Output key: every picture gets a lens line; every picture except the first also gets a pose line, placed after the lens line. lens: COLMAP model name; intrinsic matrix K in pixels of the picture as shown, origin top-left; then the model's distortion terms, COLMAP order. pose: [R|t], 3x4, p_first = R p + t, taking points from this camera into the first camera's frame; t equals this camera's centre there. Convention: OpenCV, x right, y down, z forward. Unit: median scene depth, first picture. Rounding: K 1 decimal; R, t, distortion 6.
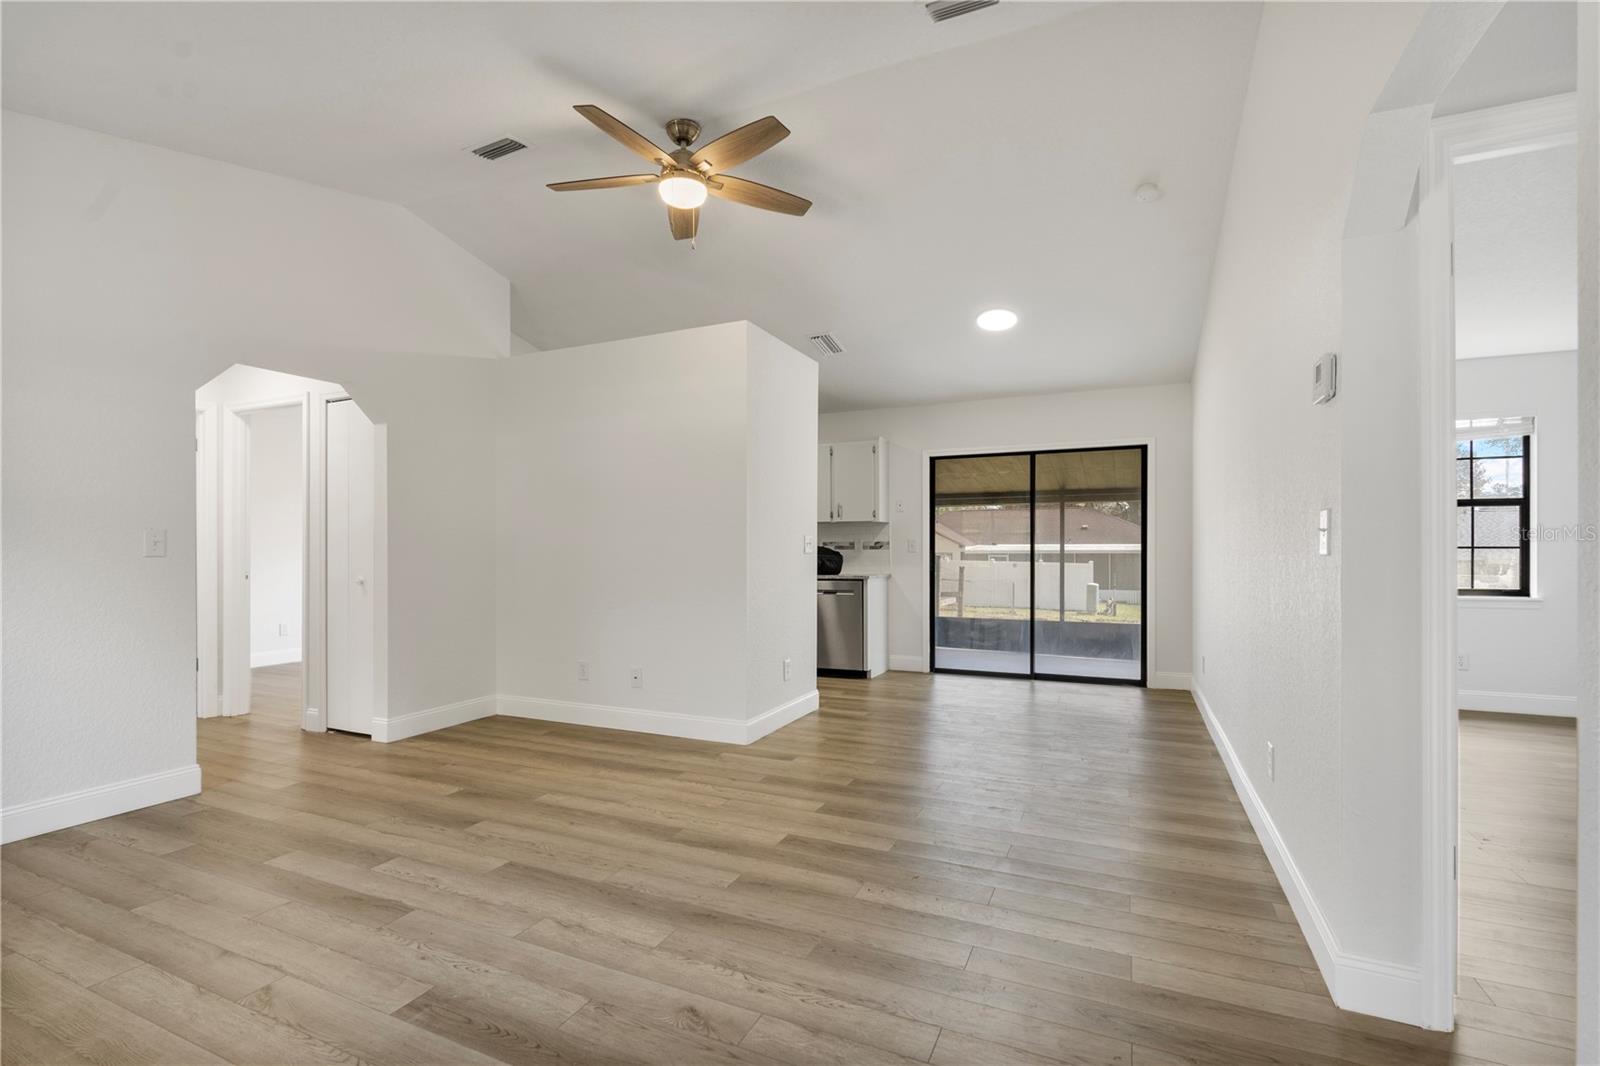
lens RADIAL K [[728.6, 0, 804.6], [0, 728.6, 544.7], [0, 0, 1]] dist [-0.009173, 0.000806]
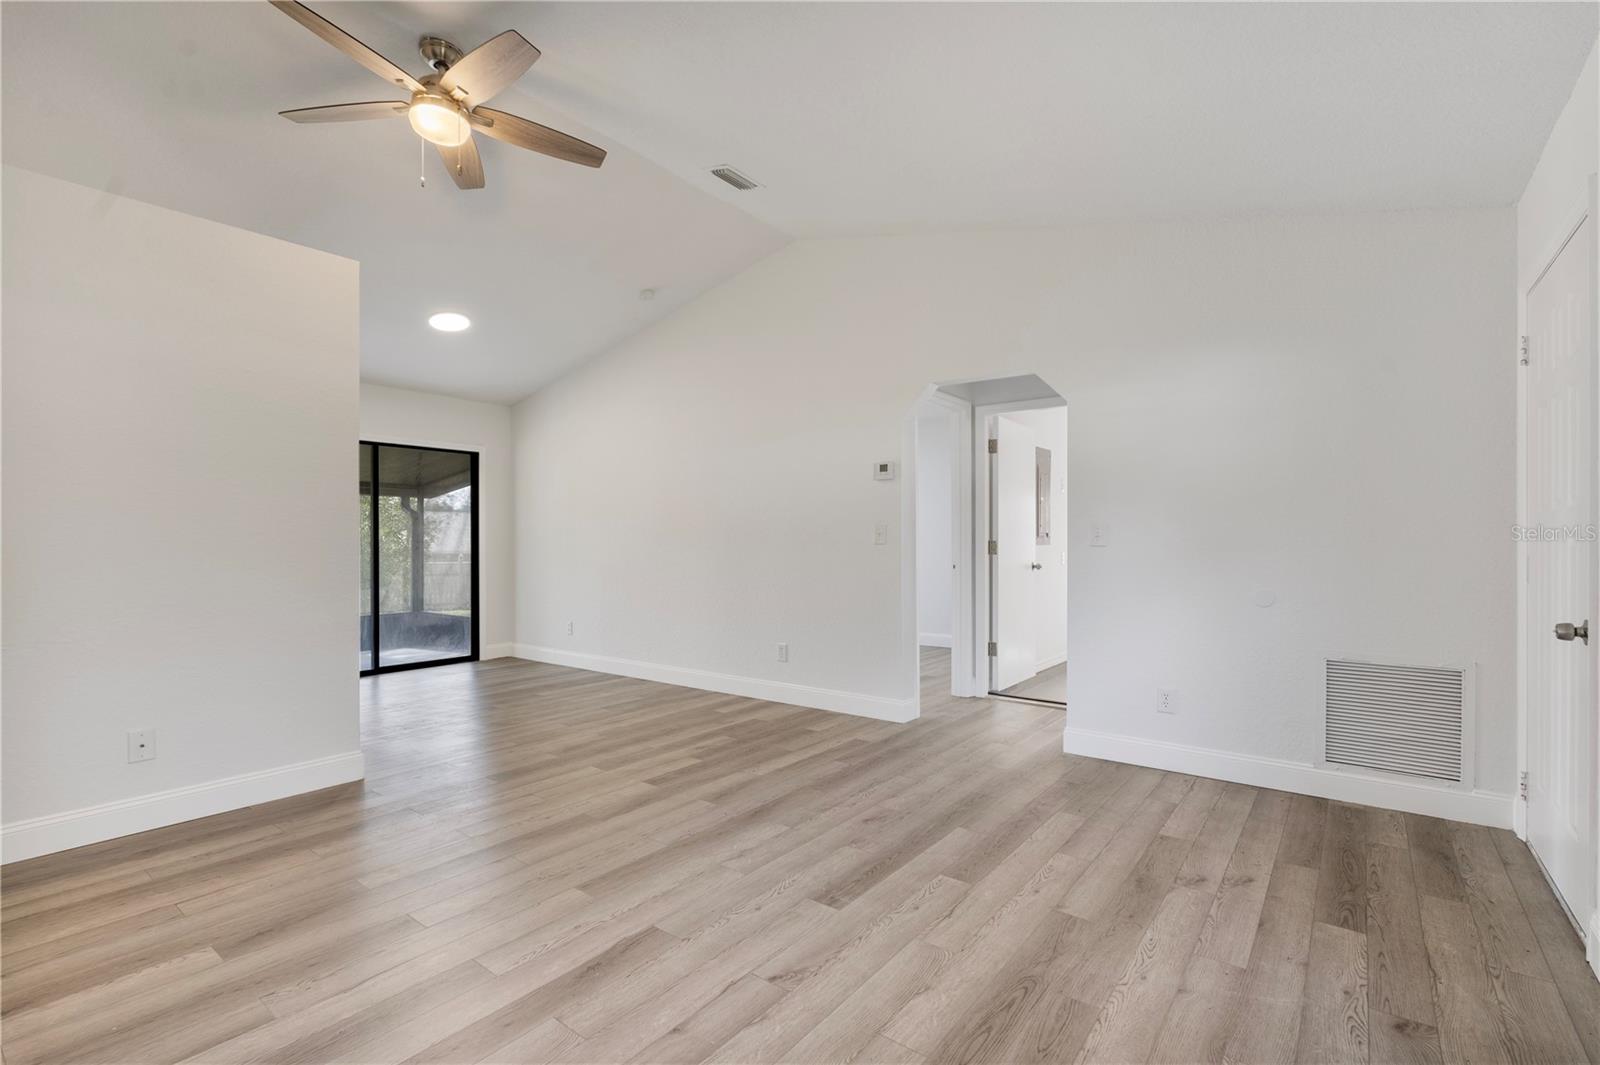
lens RADIAL K [[728.6, 0, 803.9], [0, 728.6, 539.2], [0, 0, 1]] dist [-0.009173, 0.000806]
pose [[0.219829, 0.004383, 0.975528, -1.132970], [-0.006531, 0.999974, -0.003021, 0.003641], [-0.975516, -0.005707, 0.219852, 0.486704]]
